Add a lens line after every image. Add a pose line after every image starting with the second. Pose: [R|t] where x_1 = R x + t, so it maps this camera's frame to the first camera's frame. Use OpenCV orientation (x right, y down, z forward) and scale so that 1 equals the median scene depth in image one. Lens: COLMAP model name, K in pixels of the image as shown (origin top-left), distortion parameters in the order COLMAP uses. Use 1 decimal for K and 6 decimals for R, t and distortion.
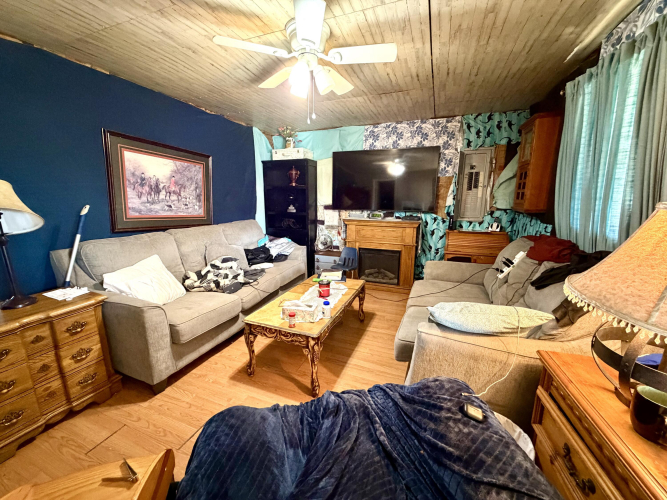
lens RADIAL K [[266.1, 0, 332.2], [0, 266.1, 250.5], [0, 0, 1]] dist [-0.000874, 0.000676]
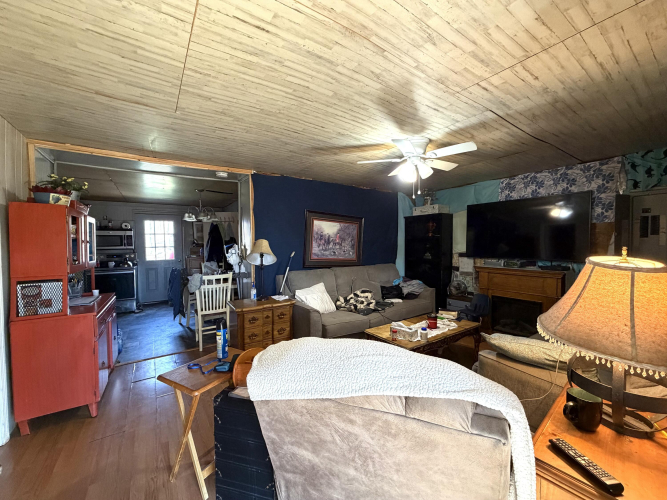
lens RADIAL K [[266.1, 0, 332.4], [0, 266.1, 250.6], [0, 0, 1]] dist [-0.000874, 0.000676]
pose [[0.827460, 0.008550, -0.561459, 0.200996], [-0.104228, 0.984847, -0.138611, 0.030523], [0.551766, 0.173214, 0.815813, -0.214980]]
